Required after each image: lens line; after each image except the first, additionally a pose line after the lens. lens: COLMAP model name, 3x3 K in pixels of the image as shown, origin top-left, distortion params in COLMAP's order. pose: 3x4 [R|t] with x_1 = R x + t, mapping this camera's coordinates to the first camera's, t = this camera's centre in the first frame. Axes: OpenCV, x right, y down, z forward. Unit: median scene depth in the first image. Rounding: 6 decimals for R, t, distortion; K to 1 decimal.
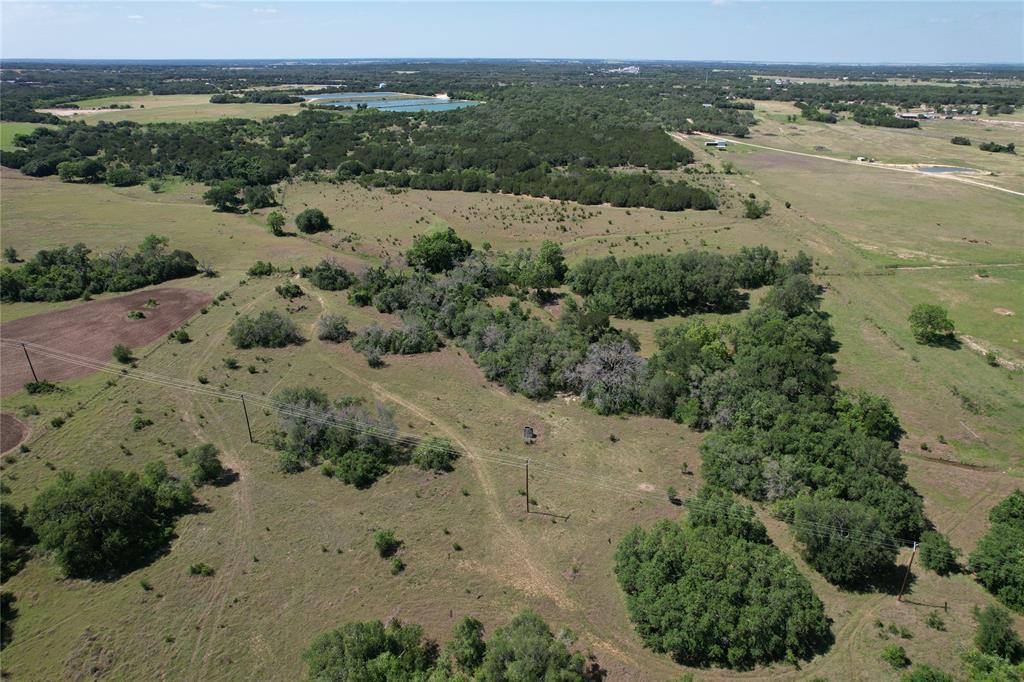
lens RADIAL K [[656.9, 0, 515.7], [0, 656.9, 340.5], [0, 0, 1]] dist [-0.075841, 0.070592]
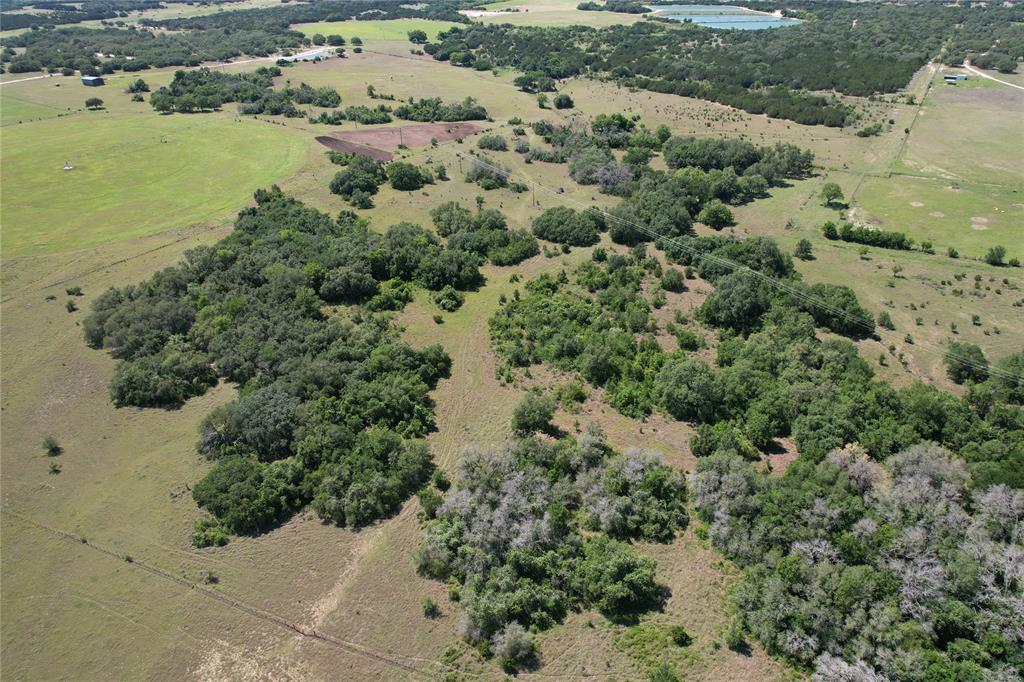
lens RADIAL K [[656.9, 0, 515.7], [0, 656.9, 340.5], [0, 0, 1]] dist [-0.075841, 0.070592]
pose [[0.847248, 0.269196, -0.457934, 0.449410], [-0.207542, 0.961312, 0.181122, 0.110191], [0.488975, -0.058414, 0.870340, -0.466420]]
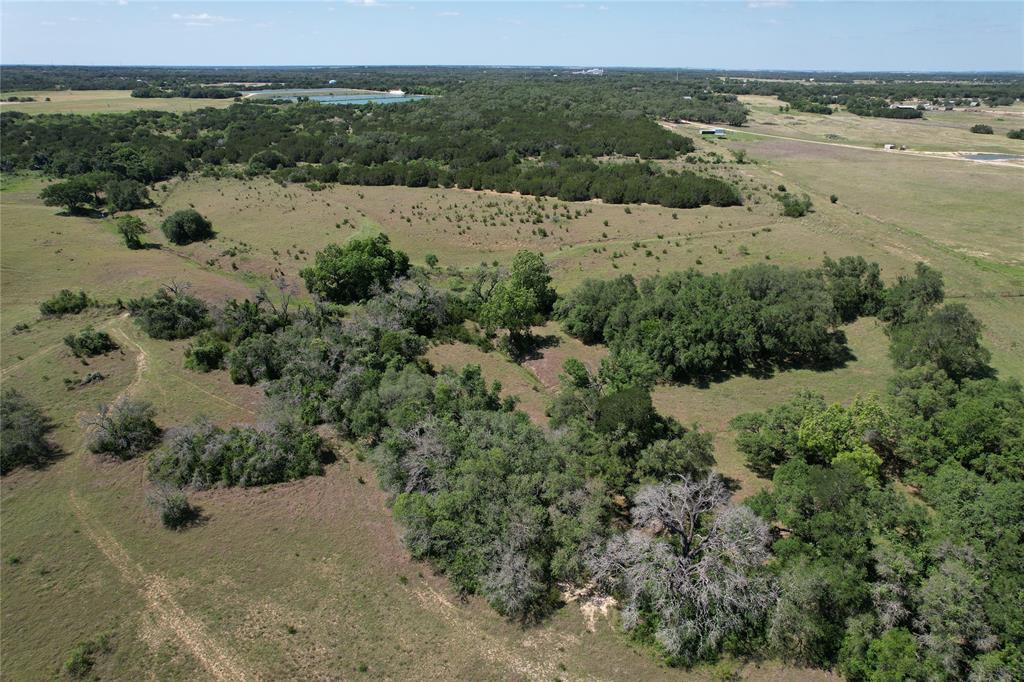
lens RADIAL K [[656.9, 0, 515.7], [0, 656.9, 340.5], [0, 0, 1]] dist [-0.075841, 0.070592]
pose [[0.998520, -0.019674, 0.050702, 0.004739], [0.020193, 0.999749, -0.009747, -0.042126], [-0.050498, 0.010756, 0.998666, 0.258406]]
